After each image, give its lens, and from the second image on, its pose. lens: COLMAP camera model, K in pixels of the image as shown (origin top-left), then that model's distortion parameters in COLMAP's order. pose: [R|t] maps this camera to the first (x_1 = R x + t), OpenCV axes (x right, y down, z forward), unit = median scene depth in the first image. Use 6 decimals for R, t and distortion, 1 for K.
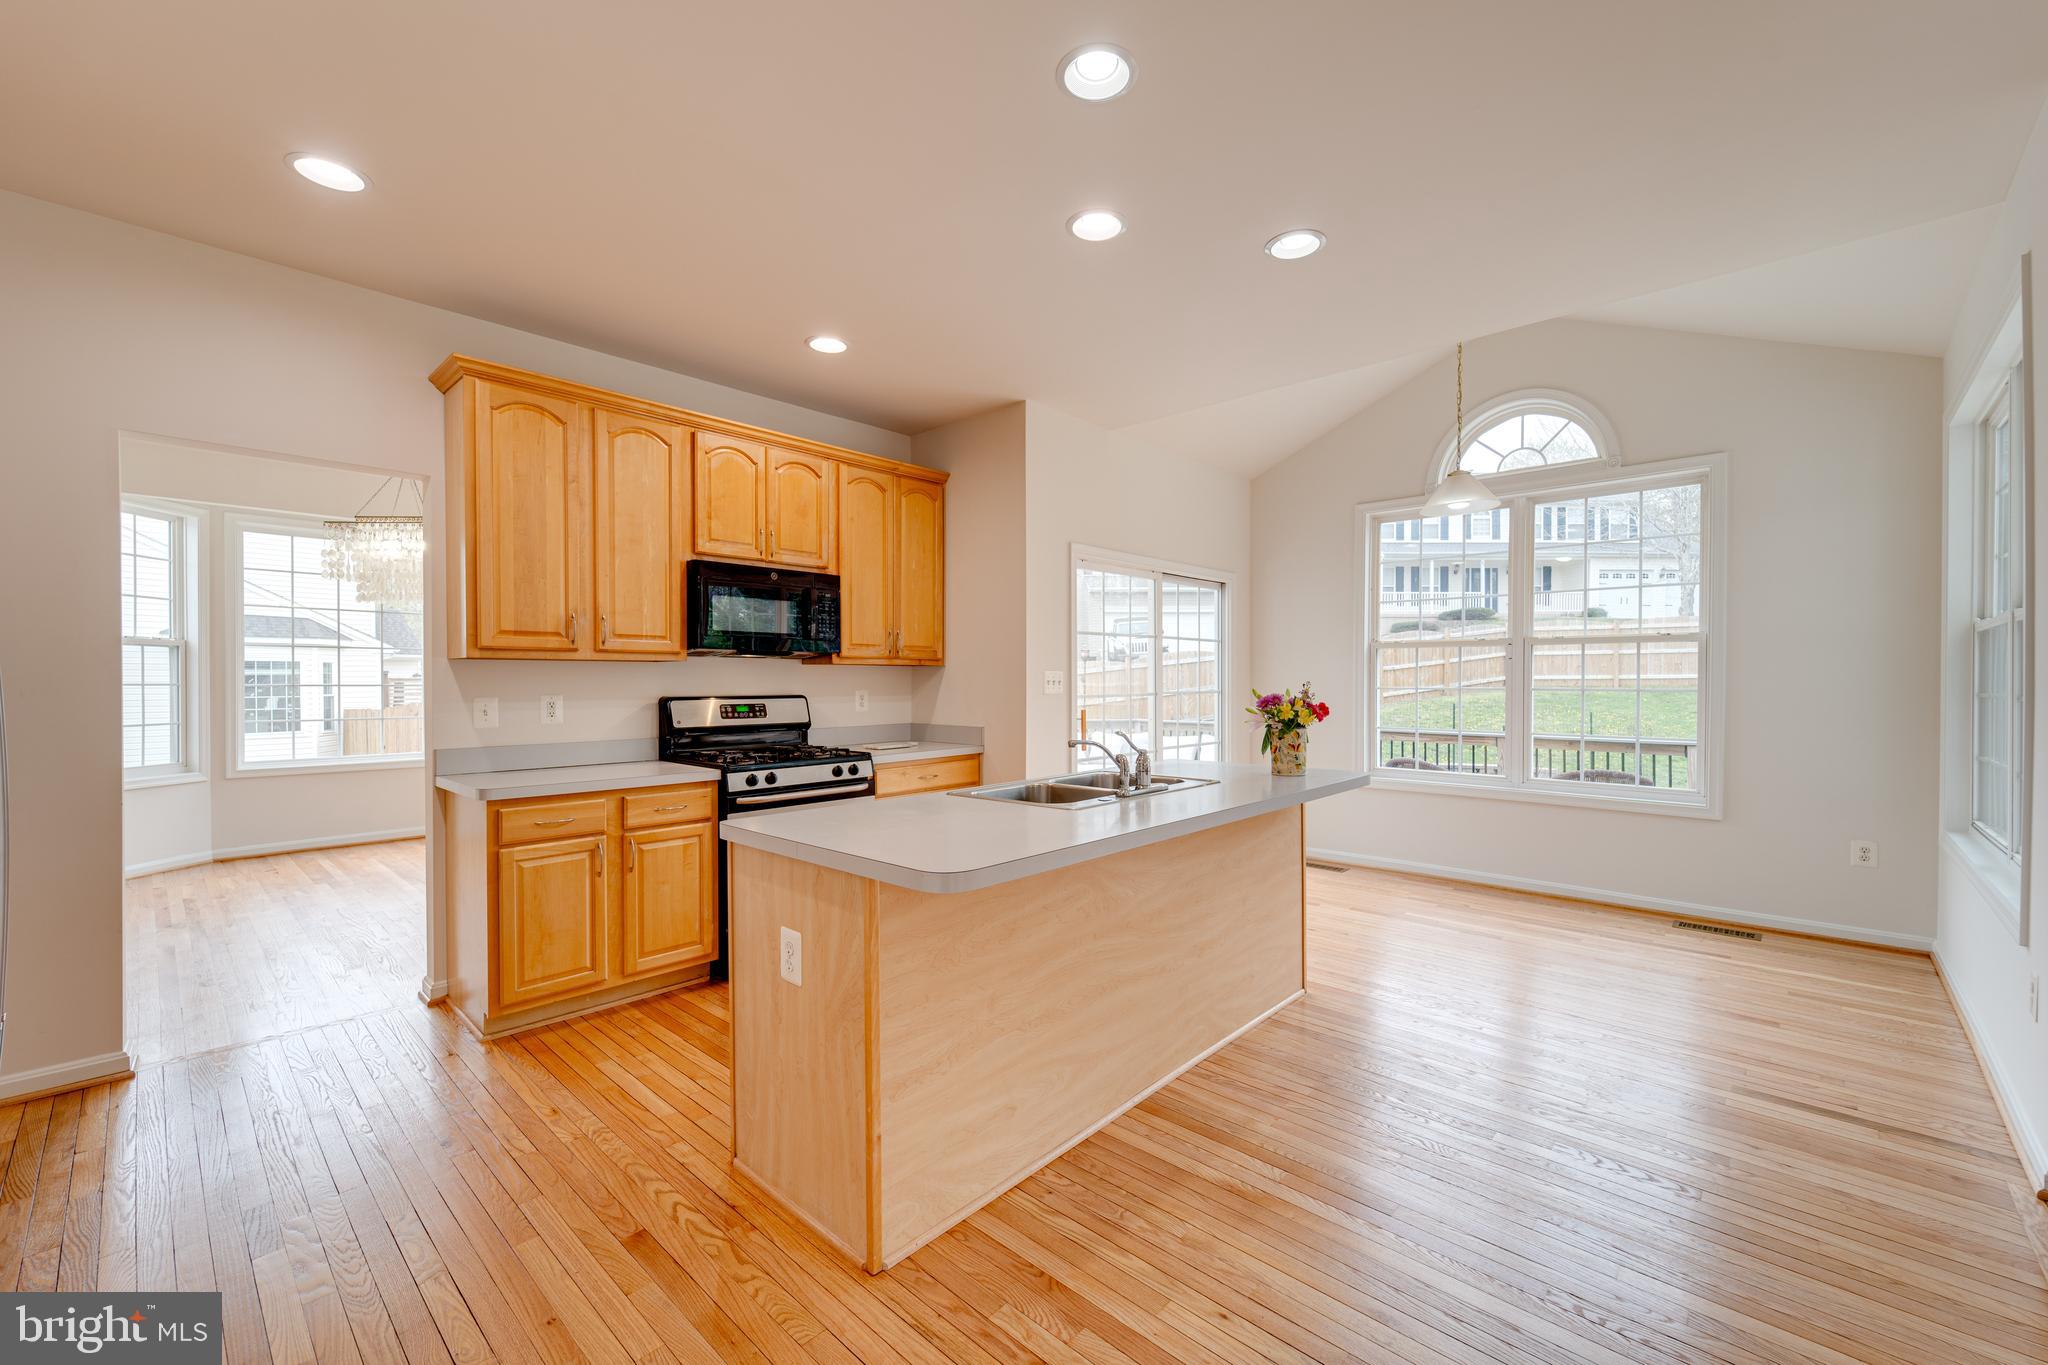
lens RADIAL K [[823.1, 0, 1025.3], [0, 823.1, 689.0], [0, 0, 1]] dist [0.000233, -0.000706]
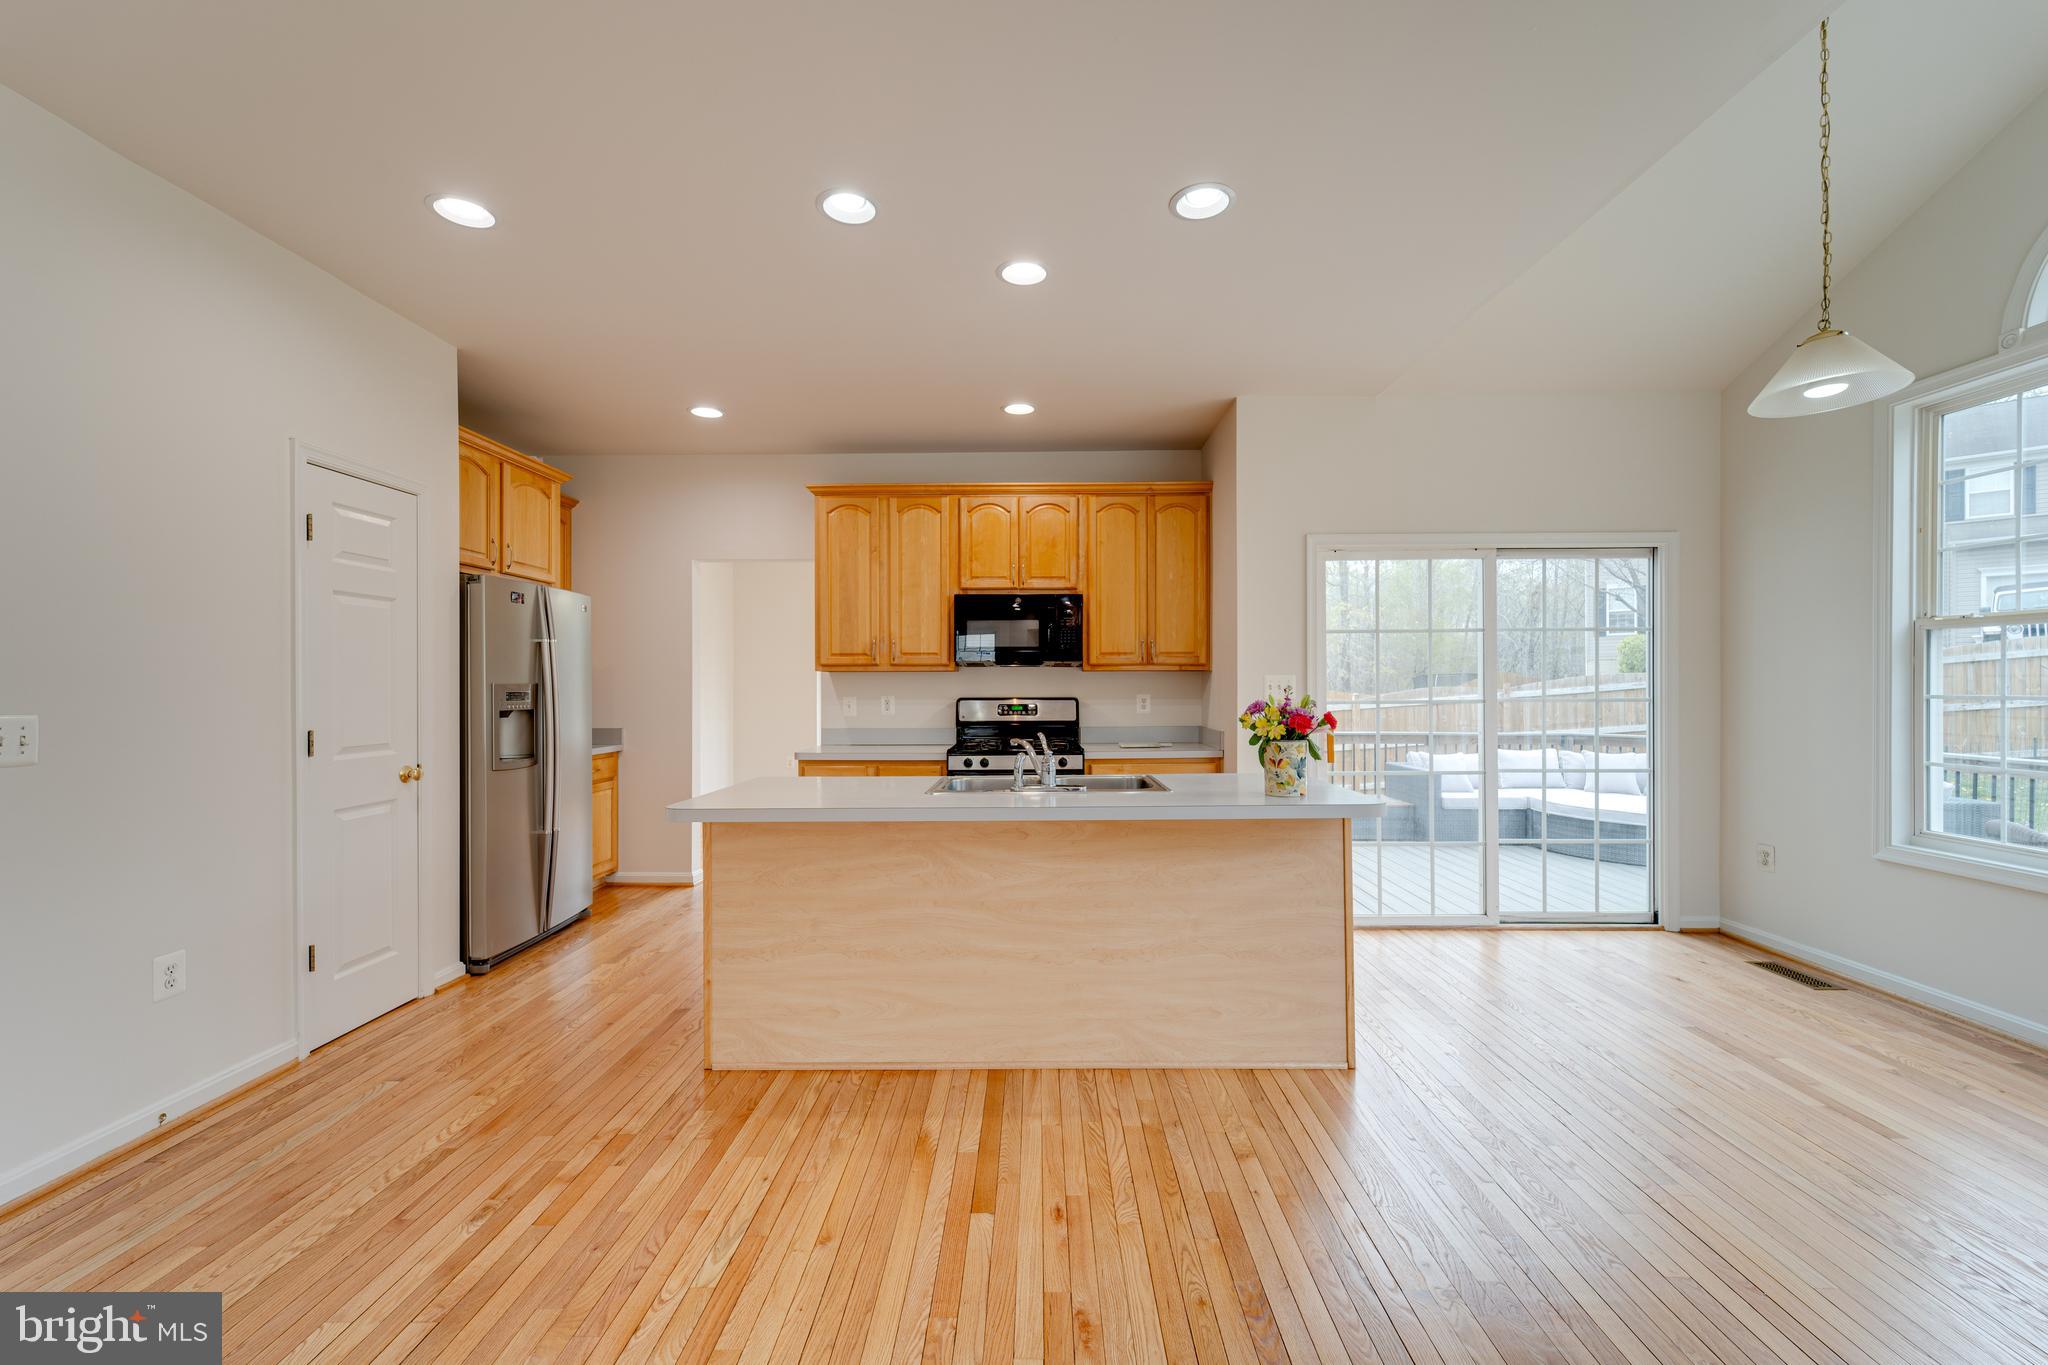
lens RADIAL K [[823.1, 0, 1025.3], [0, 823.1, 689.0], [0, 0, 1]] dist [0.000233, -0.000706]
pose [[0.671886, 0.002418, -0.740650, 0.616481], [-0.006507, 0.999975, -0.002638, -0.001874], [0.740626, 0.006592, 0.671885, 0.180064]]
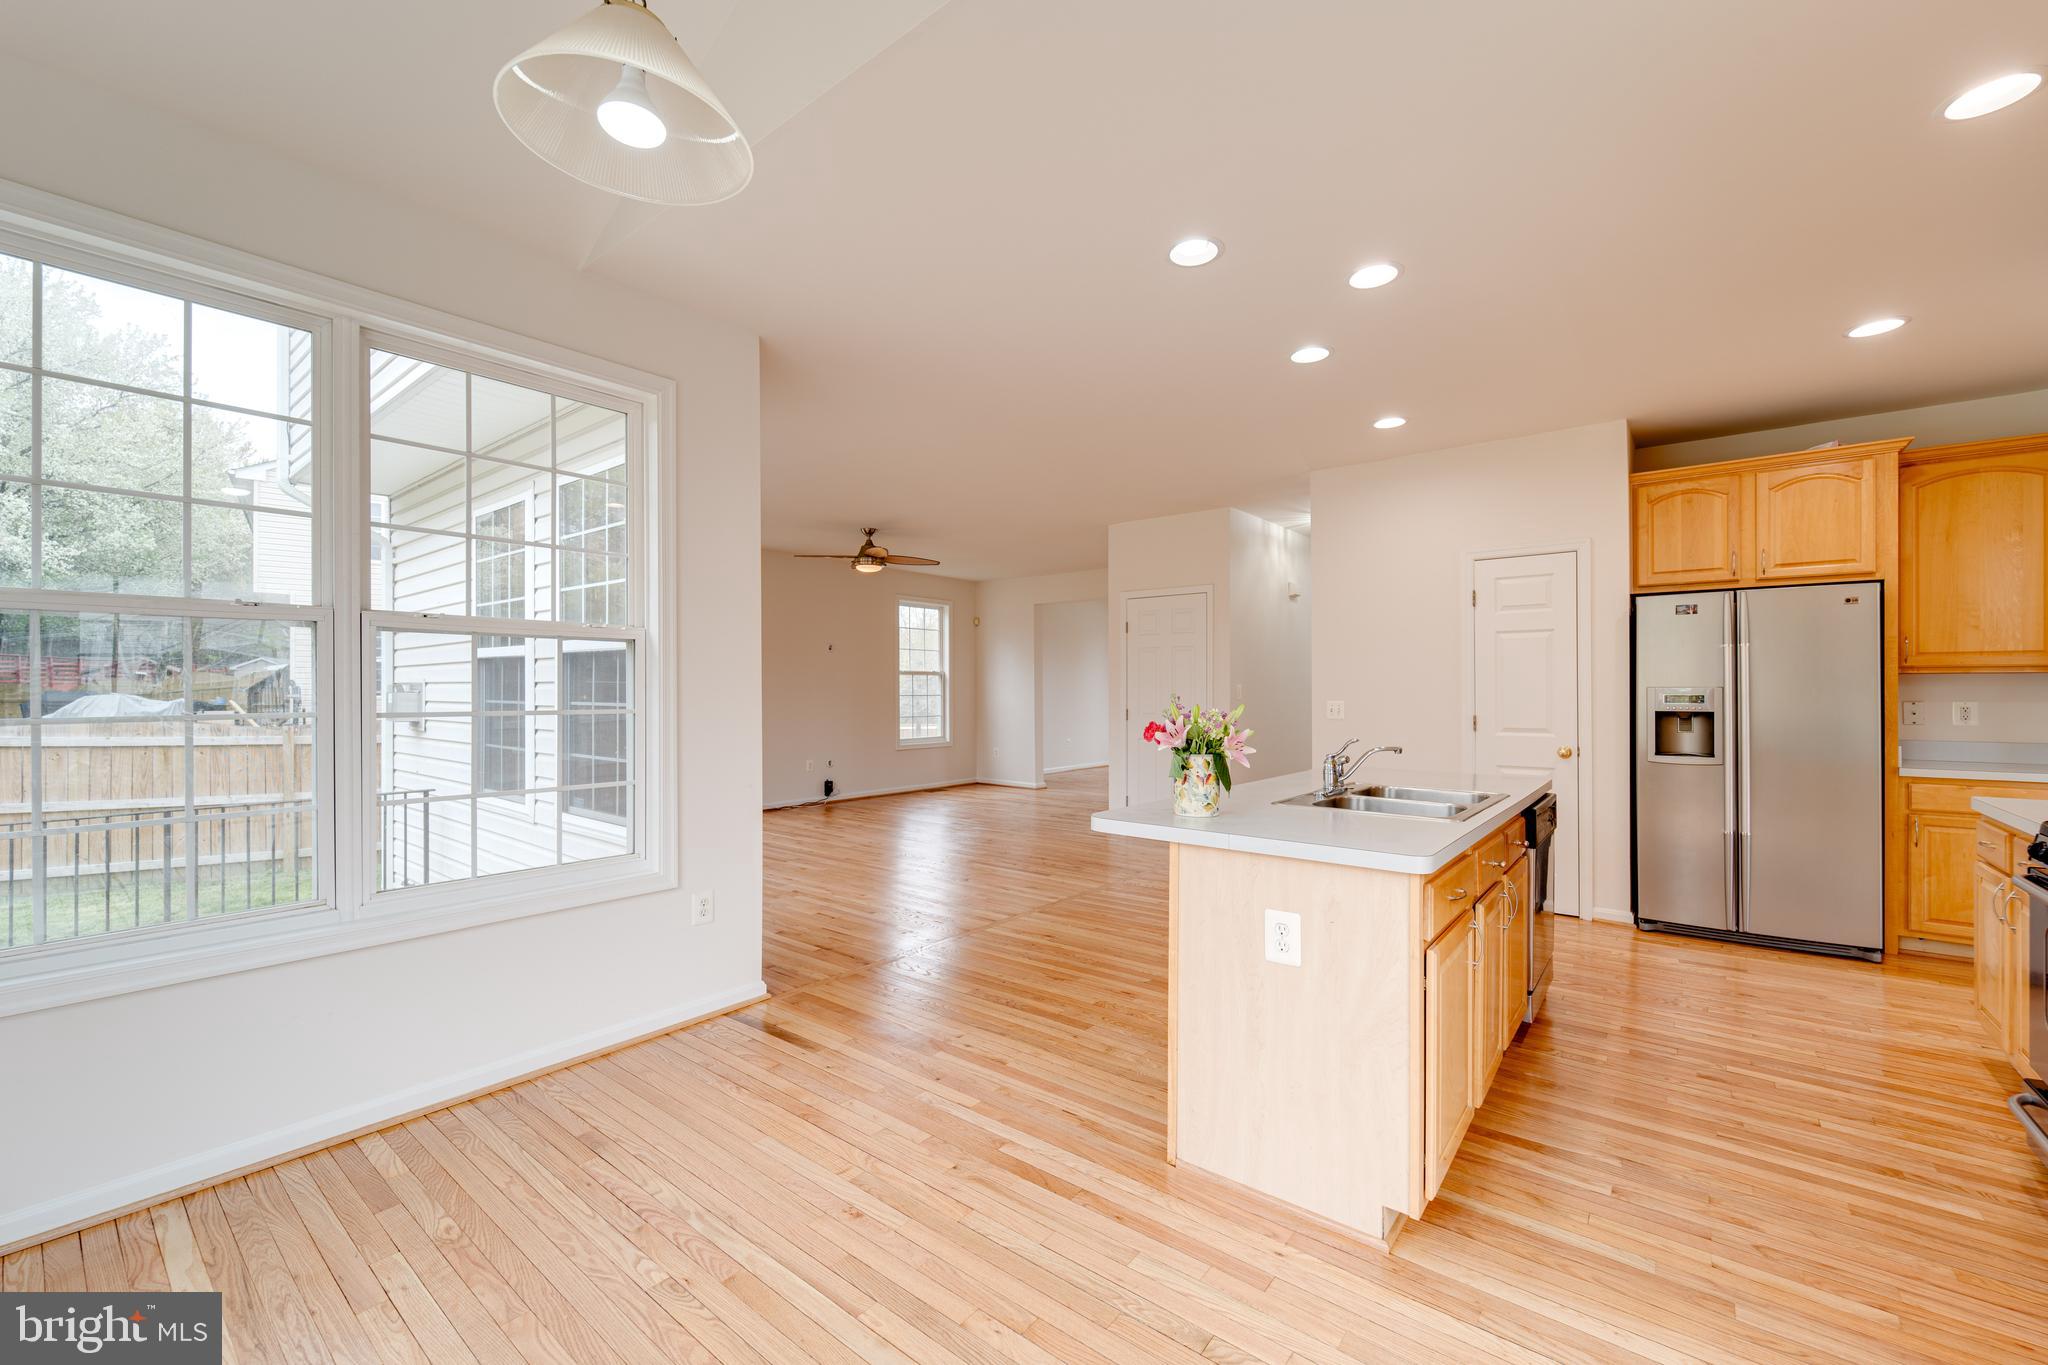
lens RADIAL K [[823.1, 0, 1025.3], [0, 823.1, 689.0], [0, 0, 1]] dist [0.000233, -0.000706]
pose [[-0.997310, 0.002800, -0.073241, 0.429036], [0.002020, 0.999941, 0.010720, -0.018170], [0.073267, 0.010543, -0.997257, 1.405448]]
